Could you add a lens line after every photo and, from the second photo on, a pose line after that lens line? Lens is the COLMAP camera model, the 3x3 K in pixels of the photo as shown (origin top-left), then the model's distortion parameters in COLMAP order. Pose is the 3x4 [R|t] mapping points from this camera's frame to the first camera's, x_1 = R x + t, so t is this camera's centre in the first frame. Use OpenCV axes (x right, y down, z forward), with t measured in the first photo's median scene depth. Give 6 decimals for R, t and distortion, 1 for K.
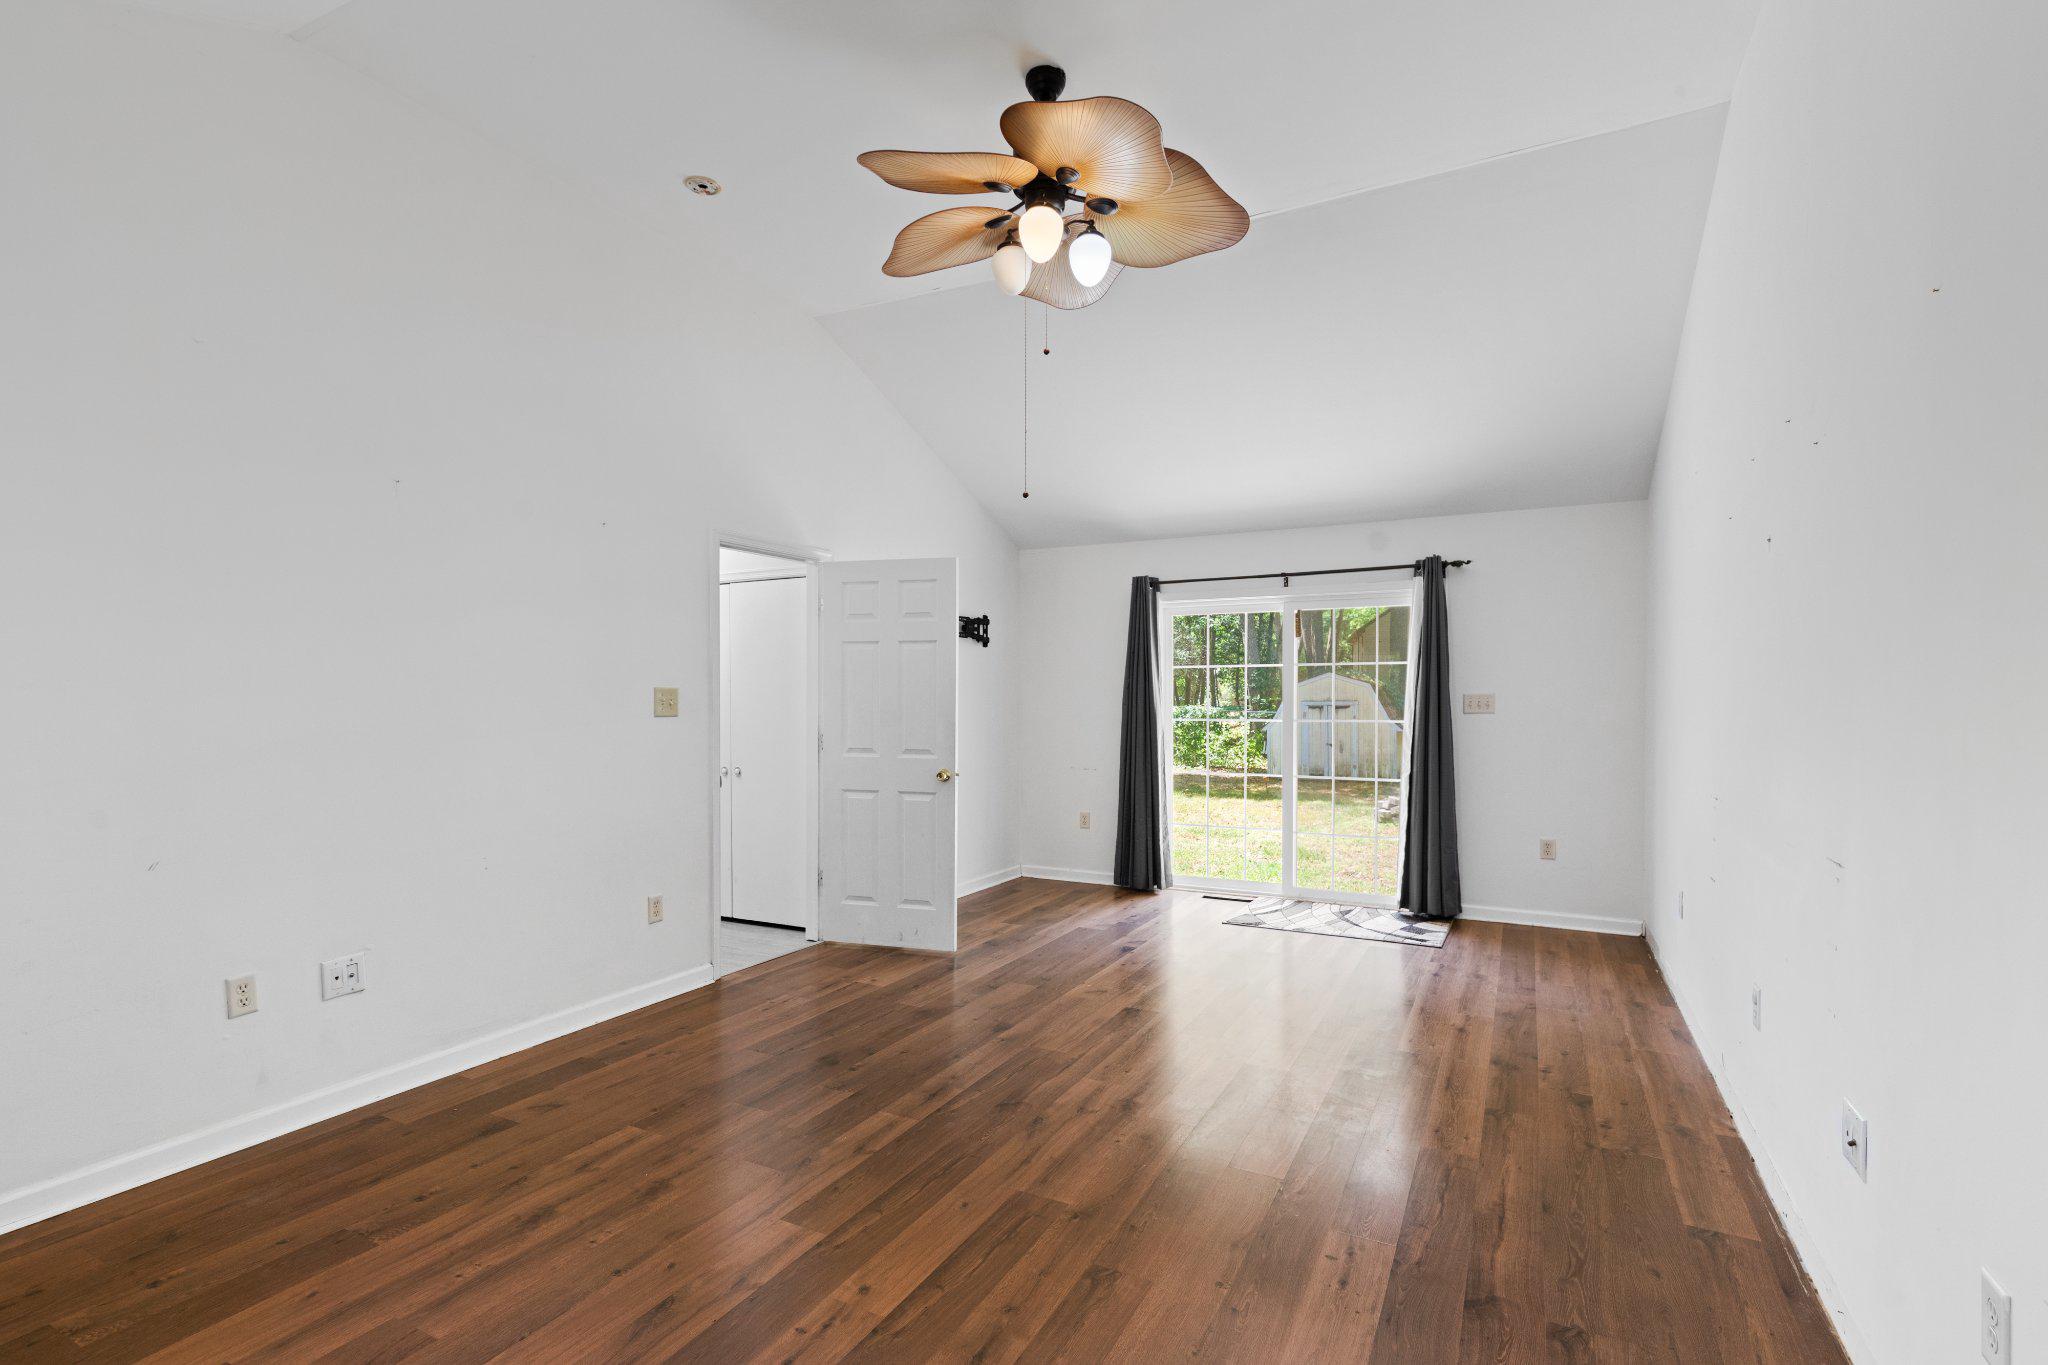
lens RADIAL K [[940.4, 0, 1039.3], [0, 940.4, 715.8], [0, 0, 1]] dist [0.002534, 0.000484]
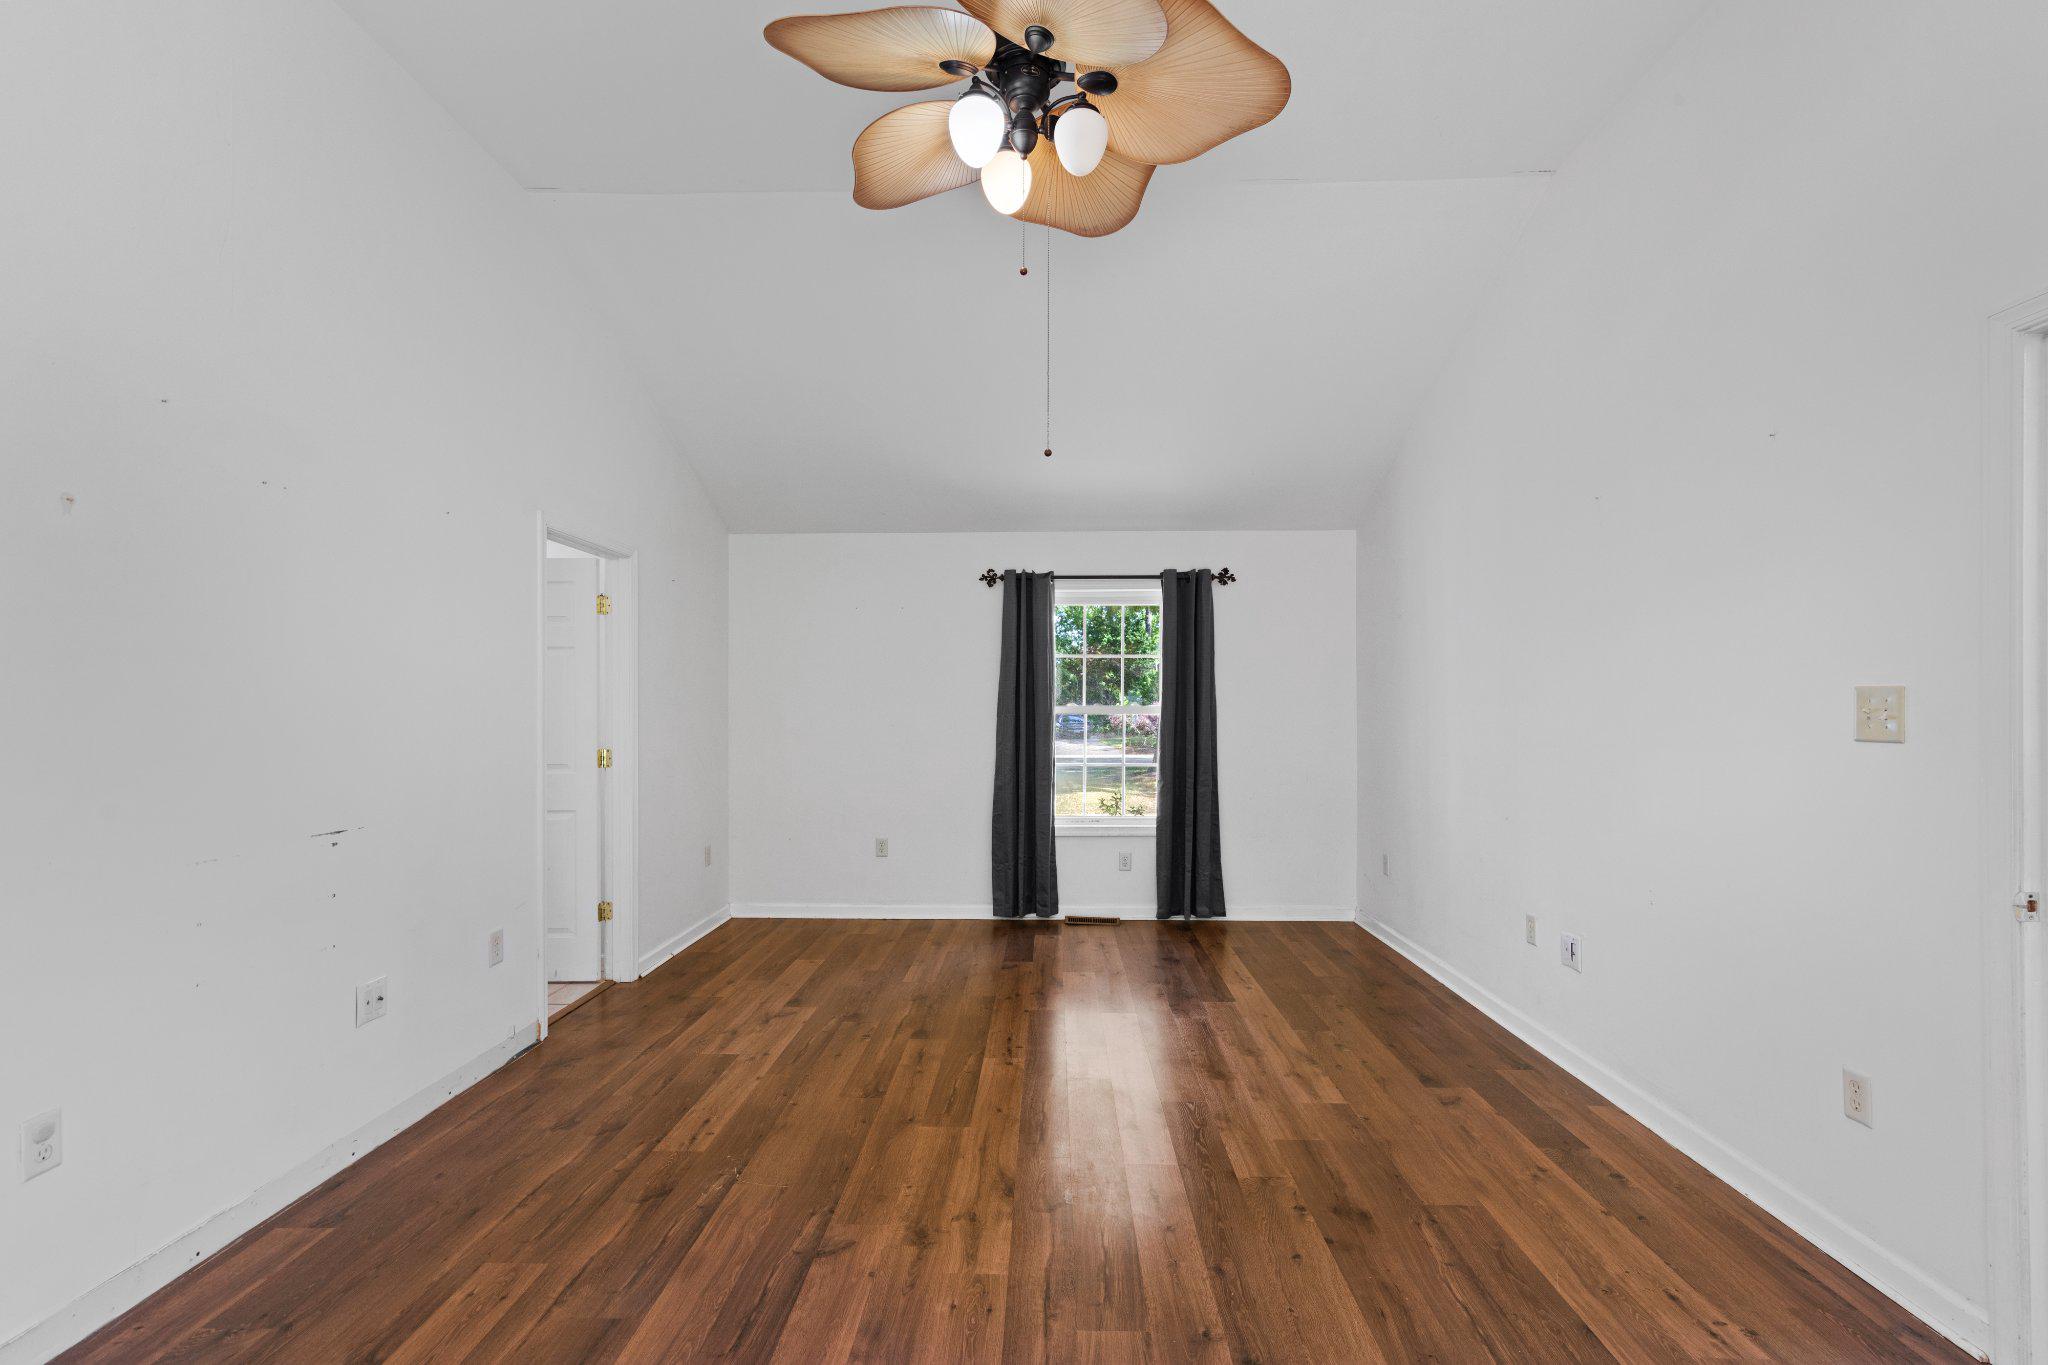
lens RADIAL K [[940.4, 0, 1039.3], [0, 940.4, 671.9], [0, 0, 1]] dist [0.002534, 0.000484]
pose [[-0.896171, -0.015846, -0.443425, 0.262984], [-0.005847, 0.999697, -0.023907, -0.024531], [0.443670, -0.018832, -0.895993, 1.284457]]
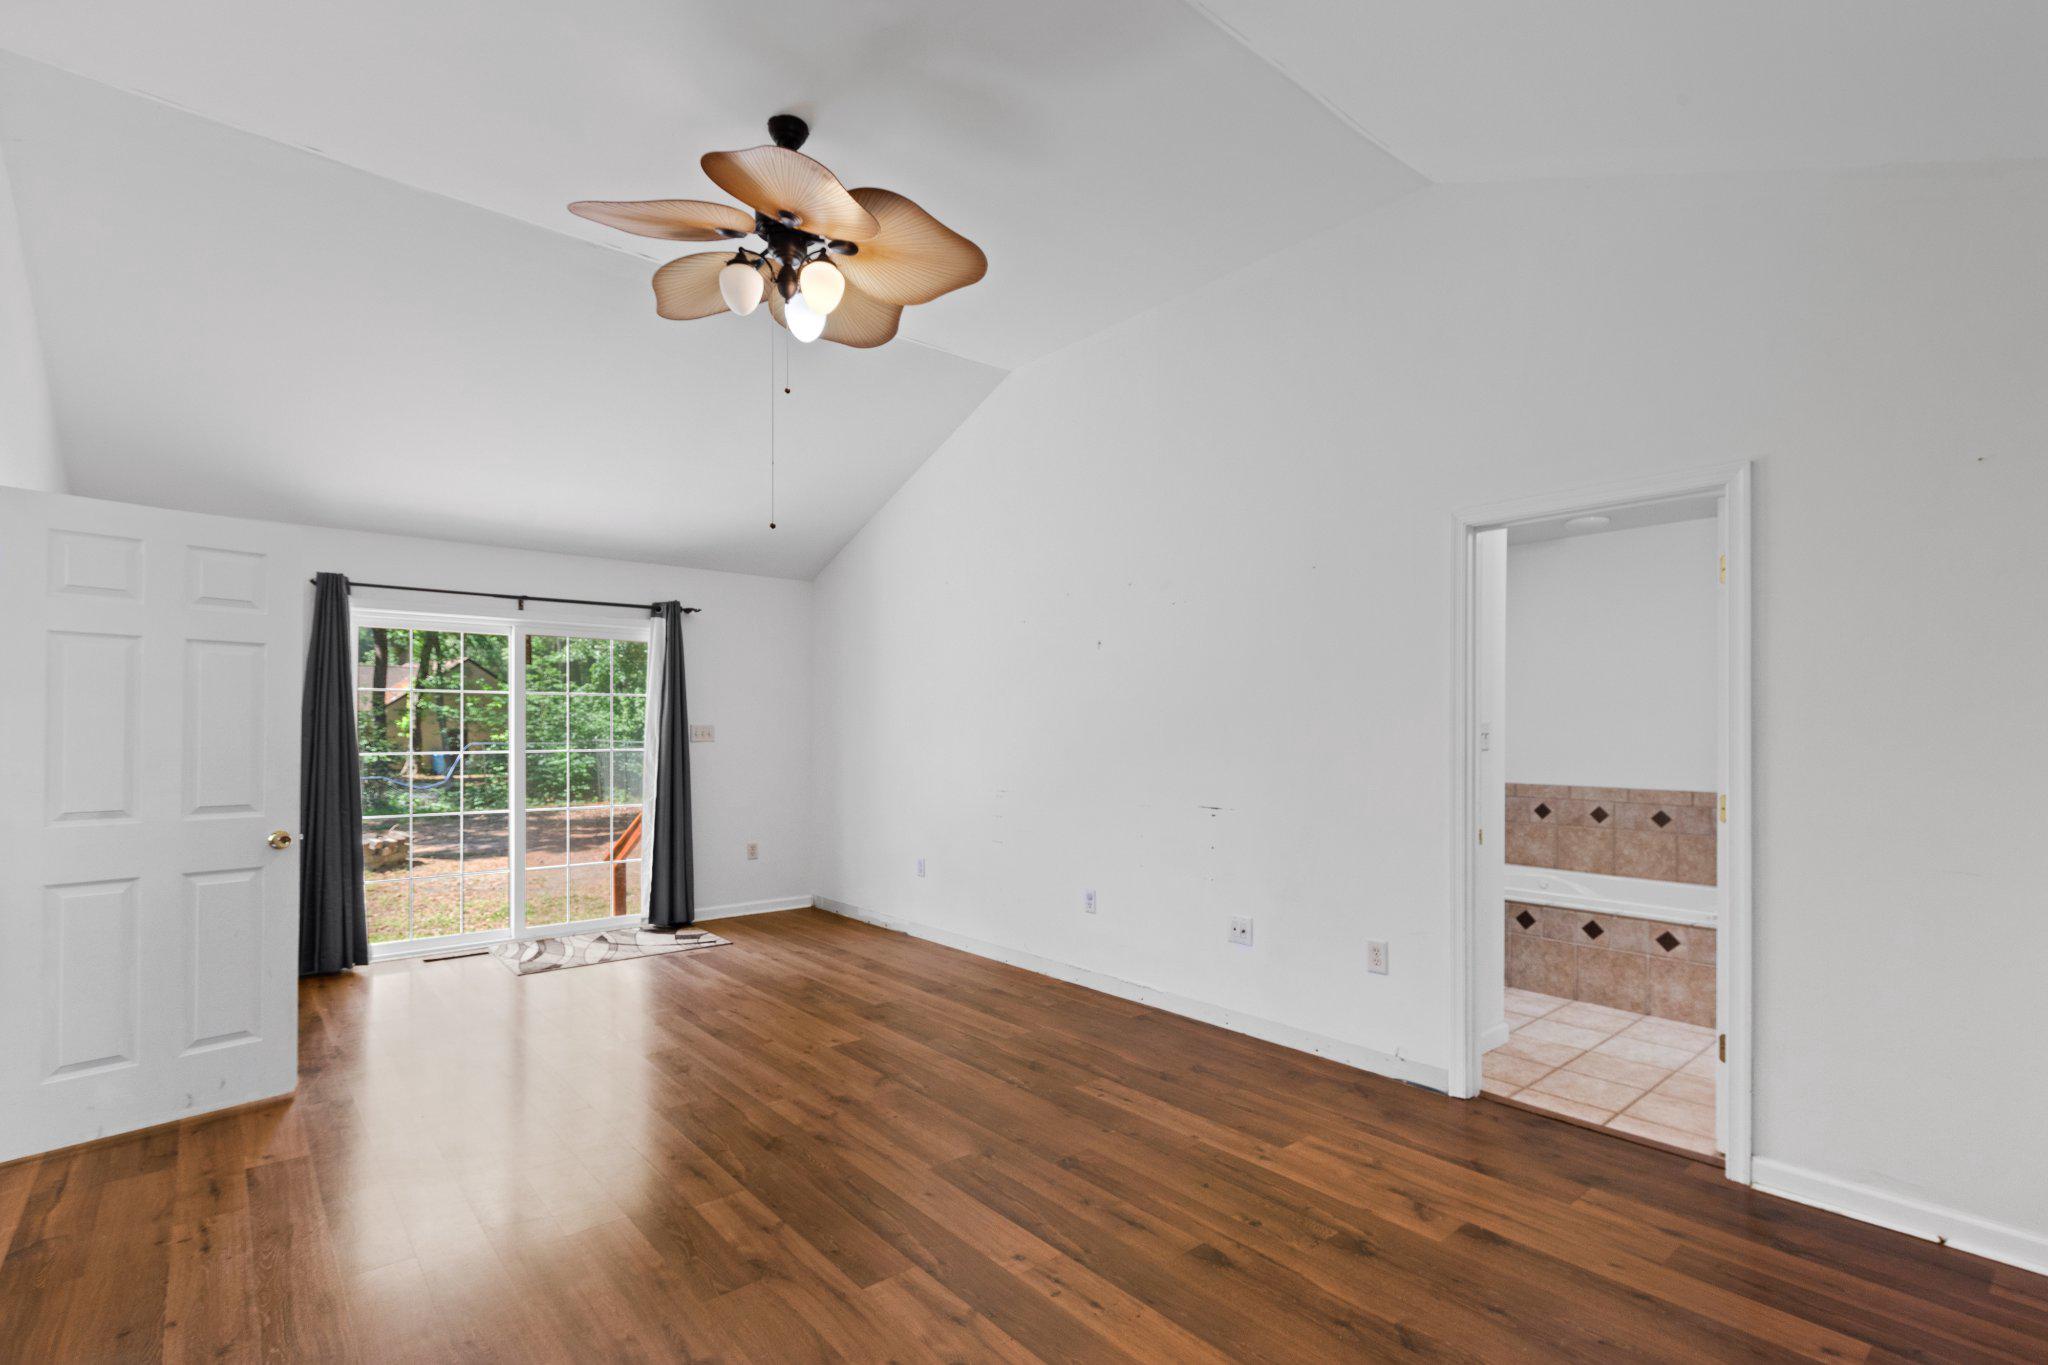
lens RADIAL K [[940.4, 0, 991.7], [0, 940.4, 735.4], [0, 0, 1]] dist [0.002534, 0.000484]
pose [[0.399944, -0.005315, 0.916524, -0.619330], [0.014388, 0.999896, -0.000480, -0.006582], [-0.916427, 0.013378, 0.399979, 0.289290]]
